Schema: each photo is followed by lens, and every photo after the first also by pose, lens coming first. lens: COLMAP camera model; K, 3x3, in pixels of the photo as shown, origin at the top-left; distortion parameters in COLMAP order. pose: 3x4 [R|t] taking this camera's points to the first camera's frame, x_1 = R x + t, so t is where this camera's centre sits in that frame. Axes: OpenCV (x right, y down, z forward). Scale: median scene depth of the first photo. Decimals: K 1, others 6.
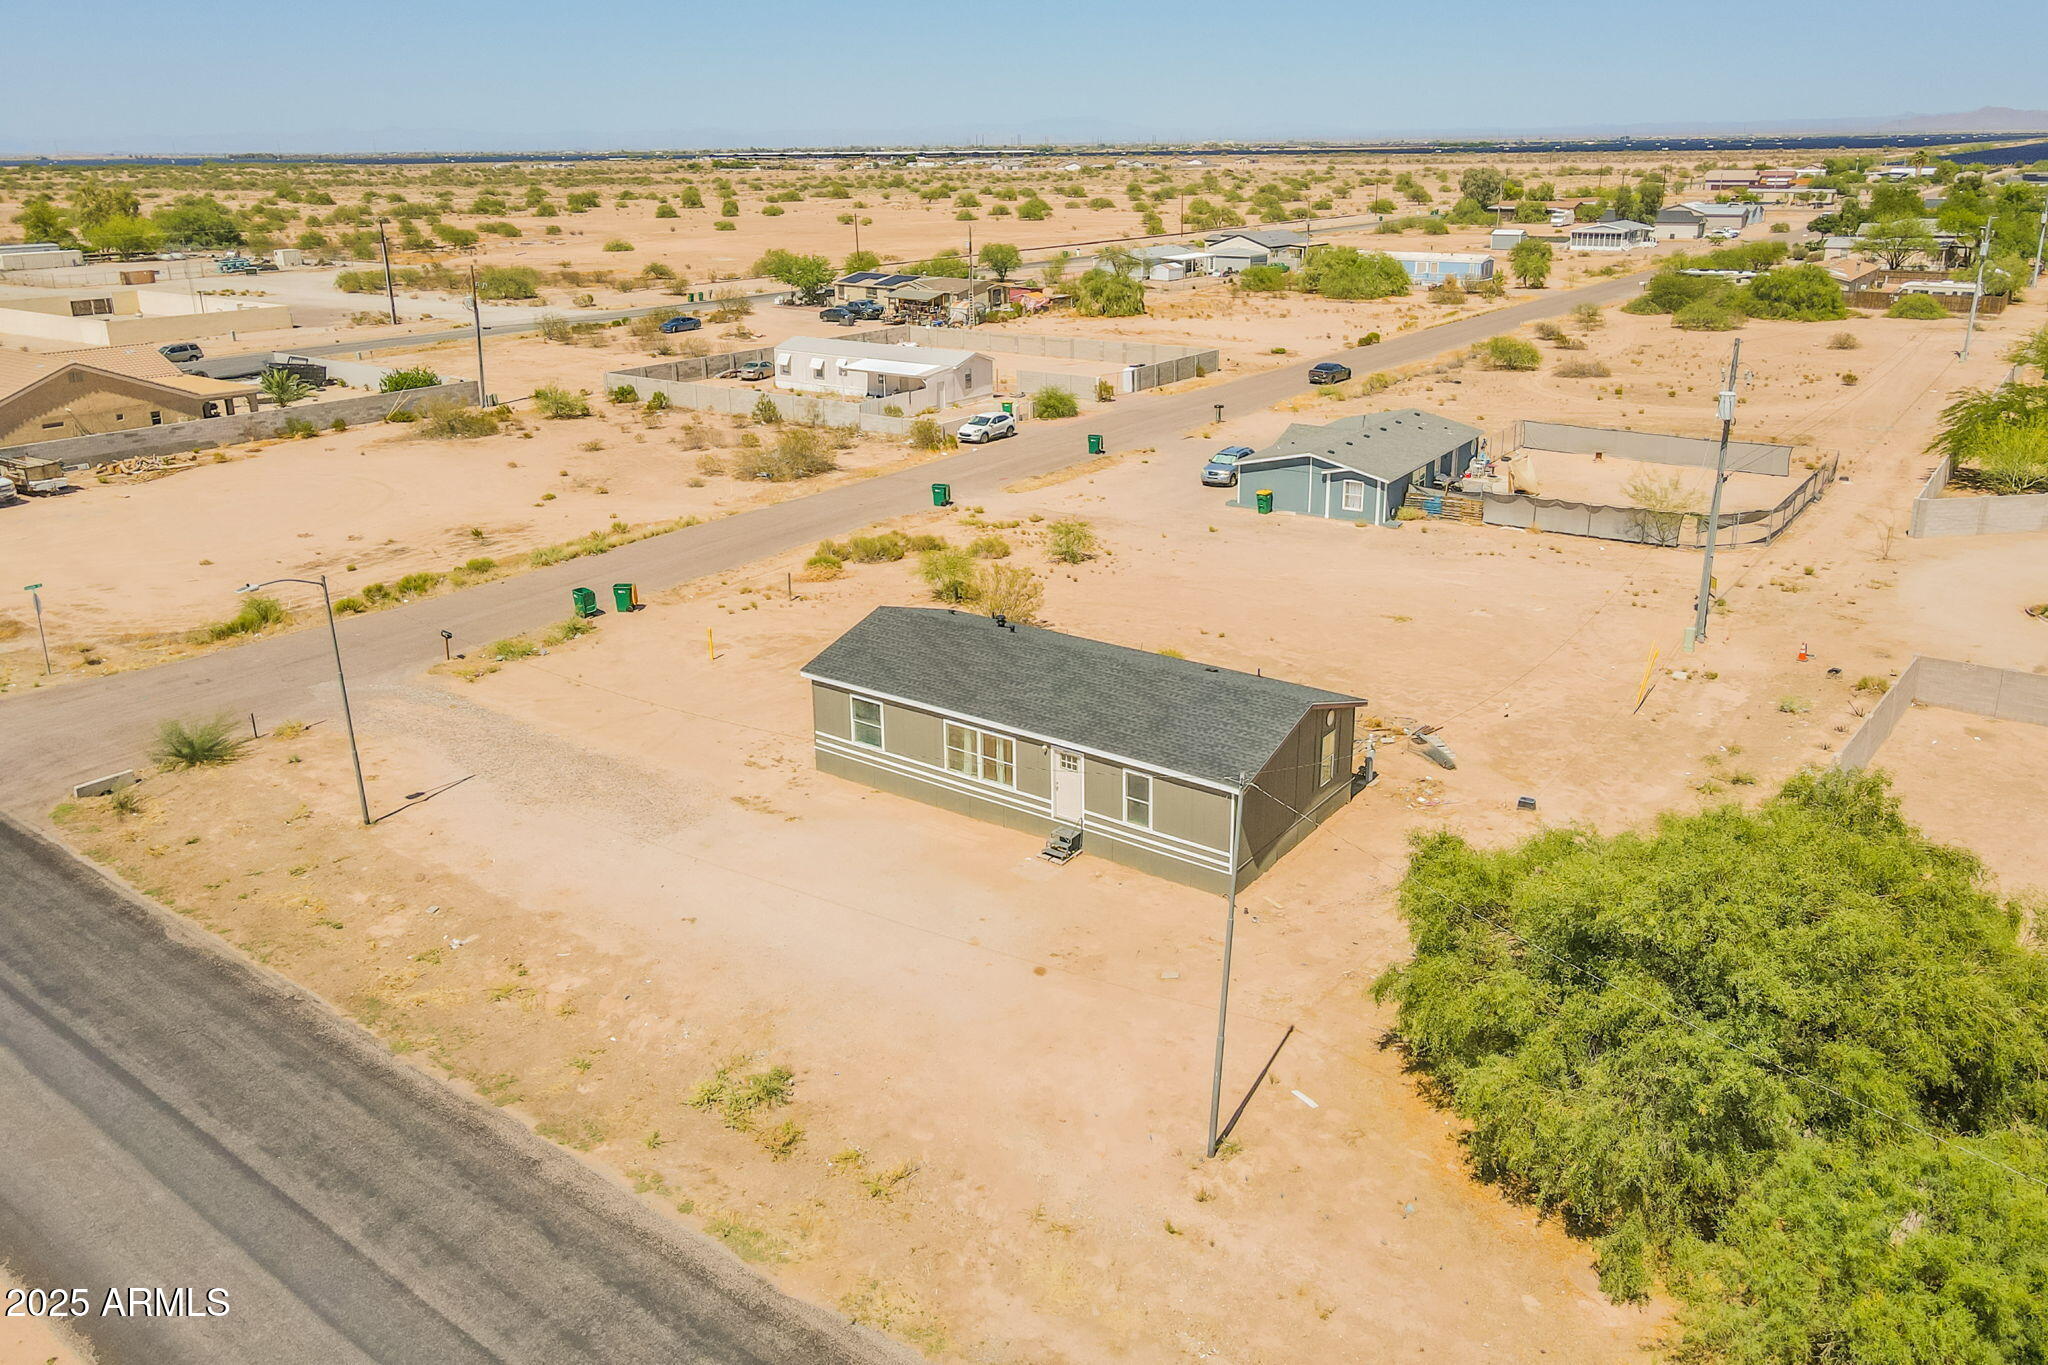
lens RADIAL K [[1476.7, 0, 1036.6], [0, 1476.7, 695.8], [0, 0, 1]] dist [-0.000400, 0.023743]
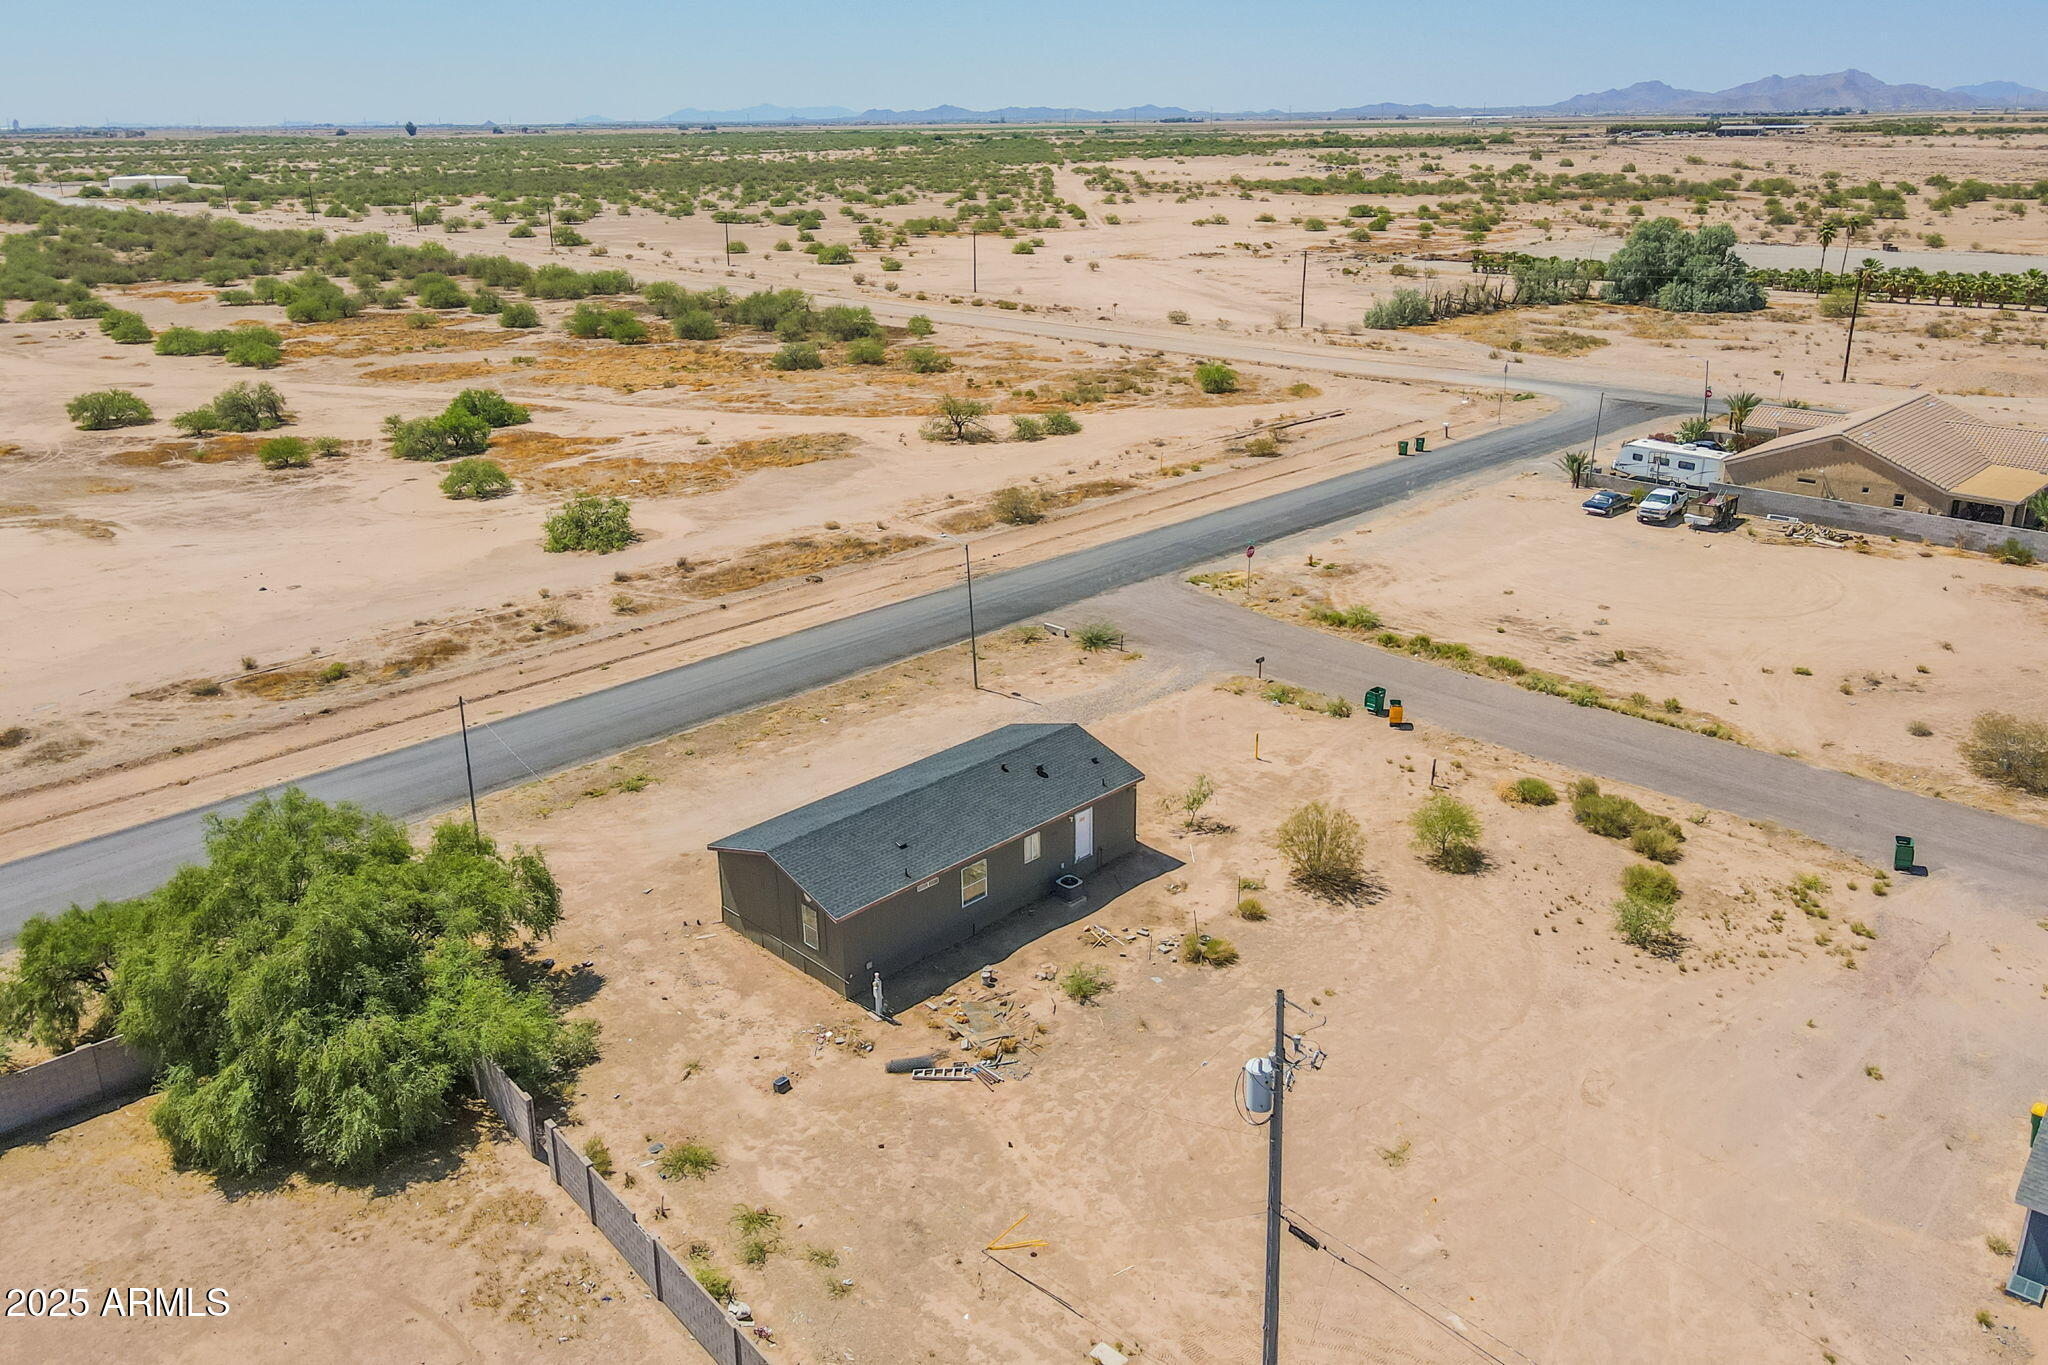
lens RADIAL K [[1476.7, 0, 1029.1], [0, 1476.7, 688.7], [0, 0, 1]] dist [-0.000400, 0.023743]
pose [[-0.157390, 0.372453, -0.914607, 1.087177], [-0.335002, 0.851096, 0.404239, -0.608563], [0.928979, 0.370019, -0.009181, 1.002338]]
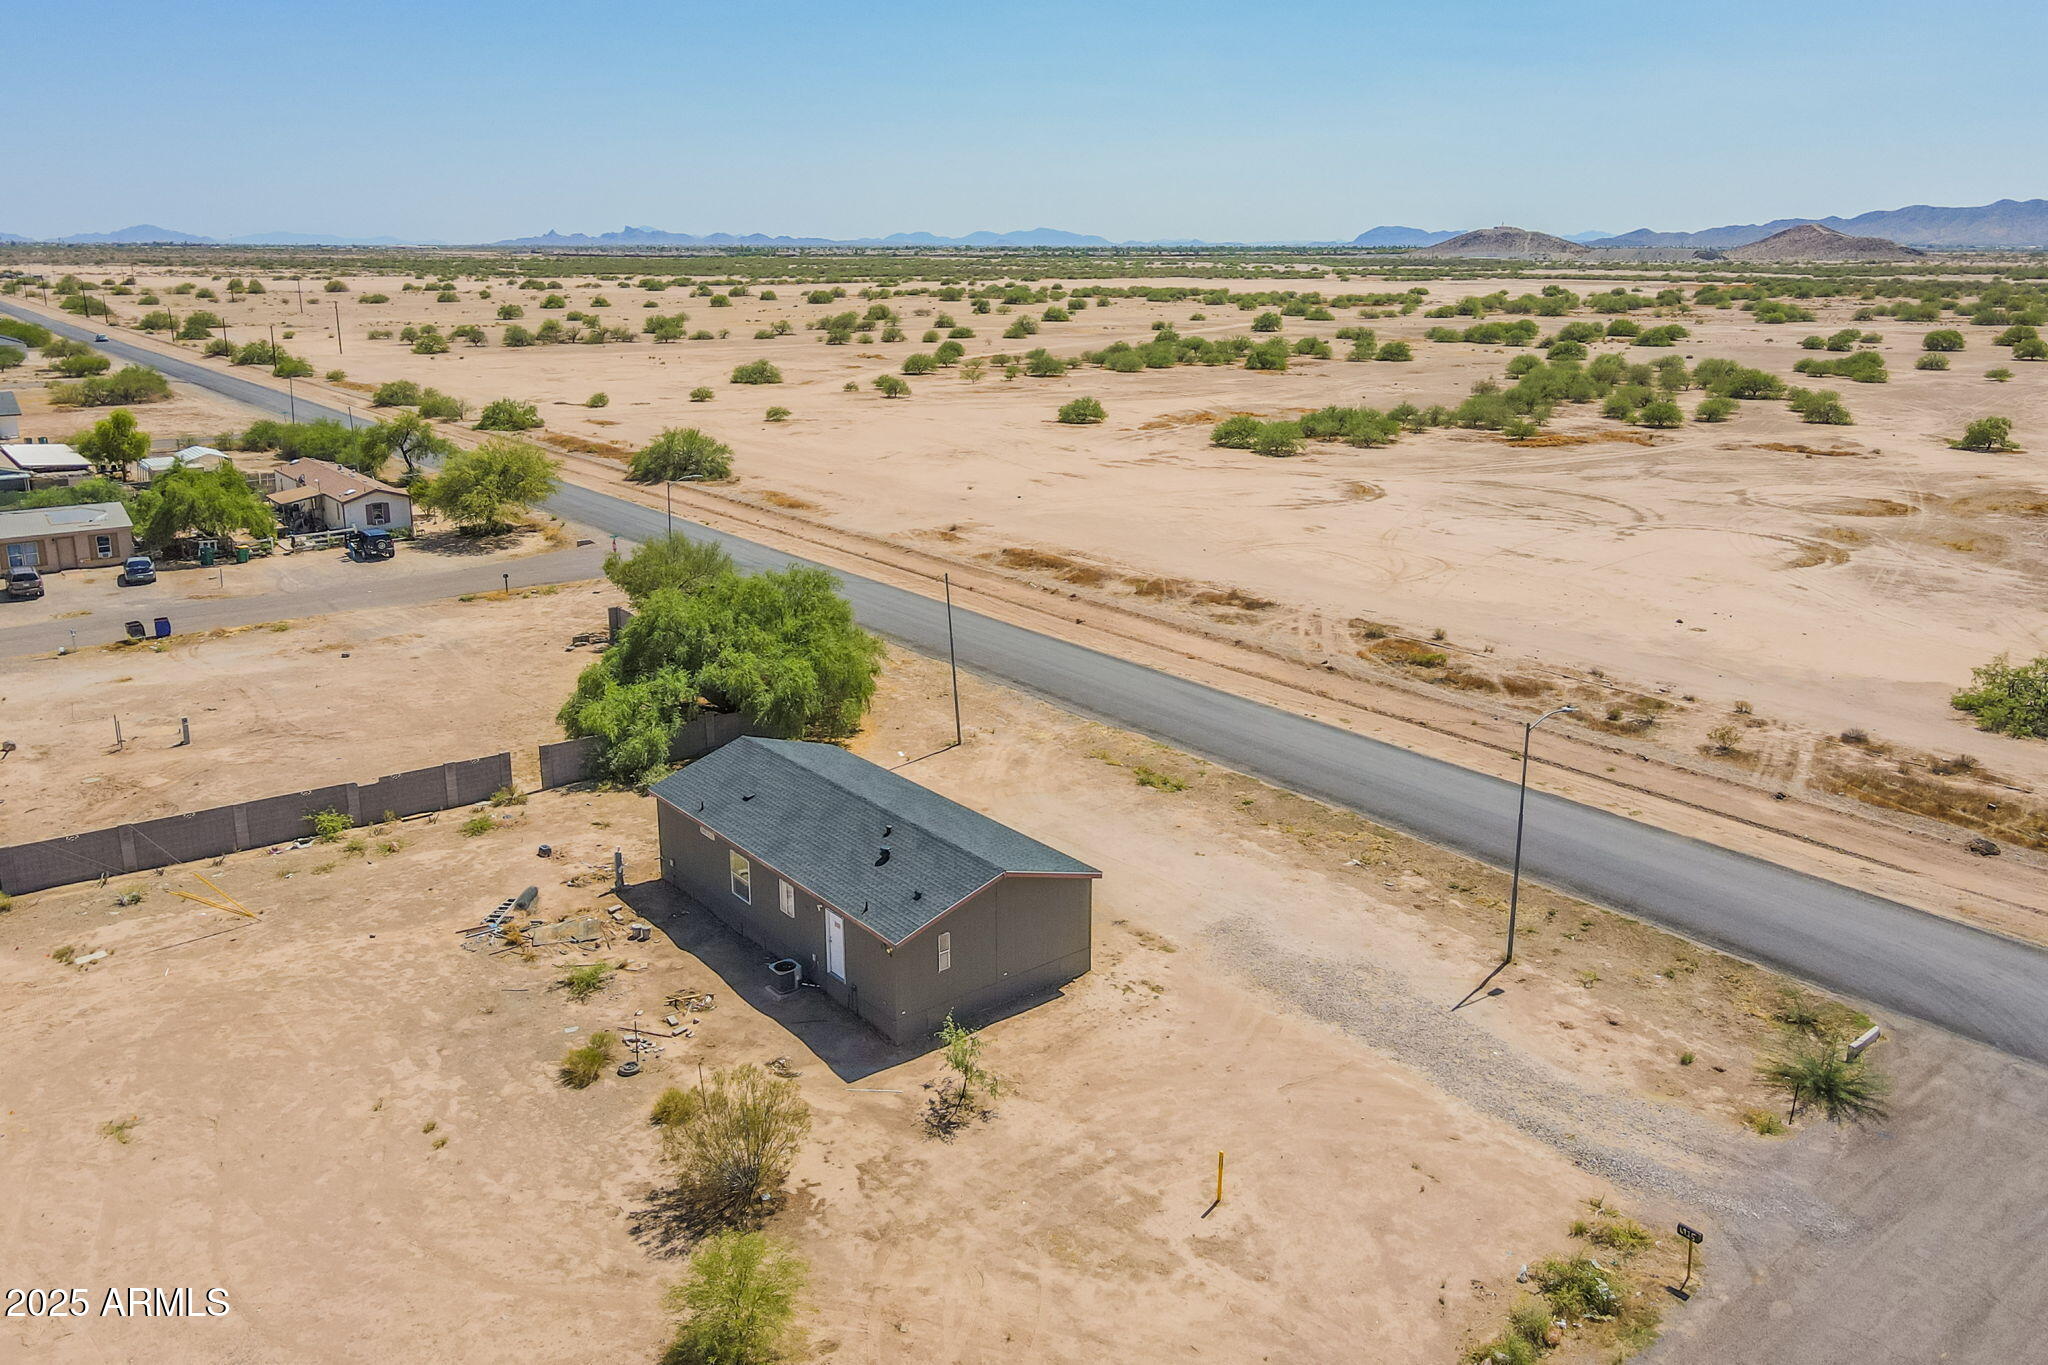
lens RADIAL K [[1476.7, 0, 1017.5], [0, 1476.7, 691.9], [0, 0, 1]] dist [-0.000400, 0.023743]
pose [[-0.964382, -0.066633, 0.255981, -0.344508], [0.102740, 0.797408, 0.594630, -0.693427], [-0.243744, 0.599751, -0.762160, 1.667142]]
